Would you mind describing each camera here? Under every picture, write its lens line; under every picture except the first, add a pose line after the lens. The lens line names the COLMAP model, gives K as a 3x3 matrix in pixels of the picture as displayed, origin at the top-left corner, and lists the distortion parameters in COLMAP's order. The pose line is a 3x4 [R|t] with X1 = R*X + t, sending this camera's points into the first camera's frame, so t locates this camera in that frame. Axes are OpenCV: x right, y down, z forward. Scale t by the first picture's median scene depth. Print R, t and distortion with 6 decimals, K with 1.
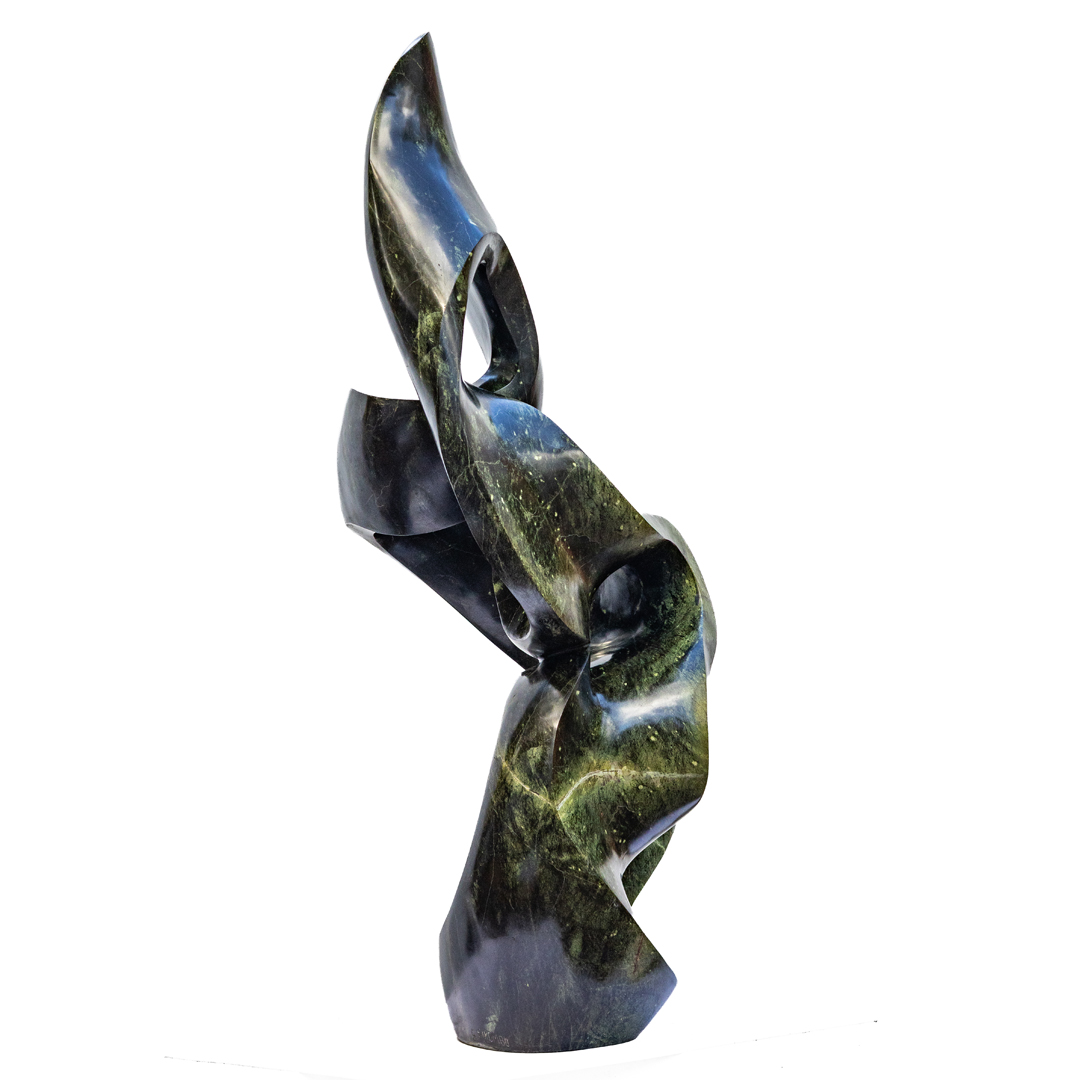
lens RADIAL K [[3247.0, 0, 539.3], [0, 3247.0, 539.2], [0, 0, 1]] dist [0.320292, 0.000000]
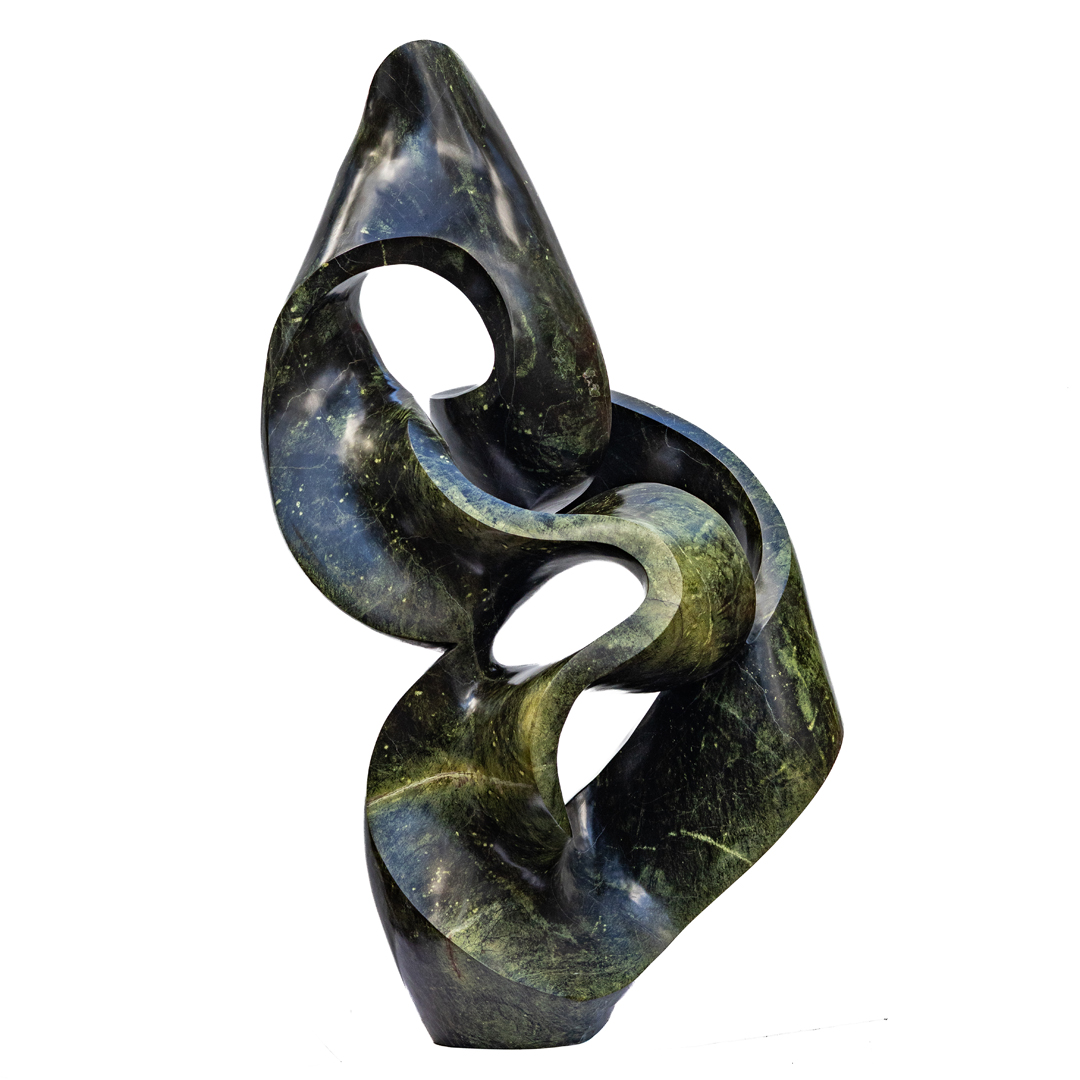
lens RADIAL K [[3247.0, 0, 553.1], [0, 3247.0, 508.2], [0, 0, 1]] dist [0.320292, 0.000000]
pose [[0.535120, 0.019648, -0.844548, 0.878028], [0.011253, 0.999475, 0.030383, -0.039977], [0.844701, -0.025762, 0.534618, 0.493211]]
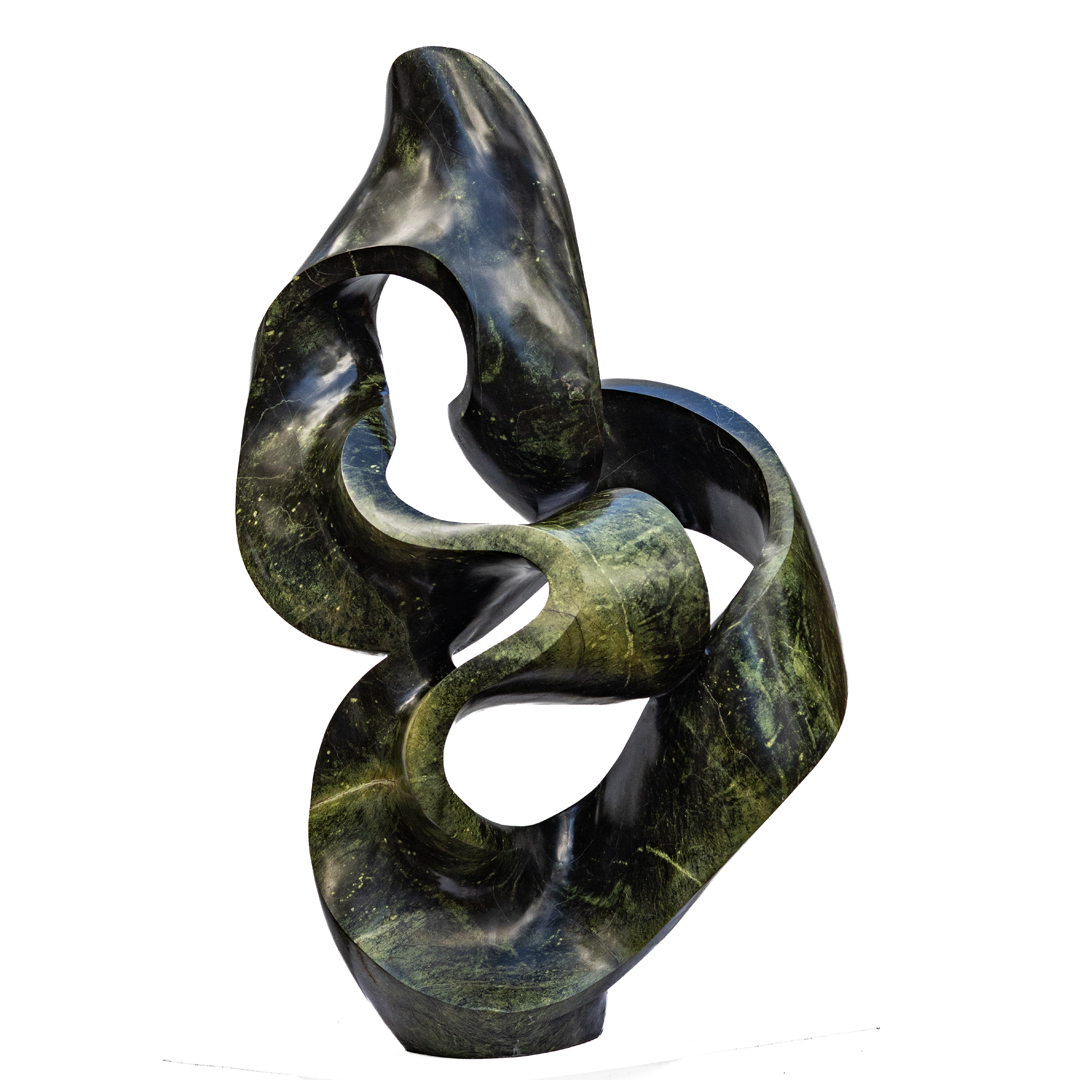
lens RADIAL K [[3247.0, 0, 540.2], [0, 3247.0, 541.4], [0, 0, 1]] dist [0.320292, 0.000000]
pose [[0.062108, 0.041622, -0.997201, 1.023224], [0.036275, 0.998376, 0.043930, -0.044859], [0.997410, -0.038901, 0.060497, 0.990352]]
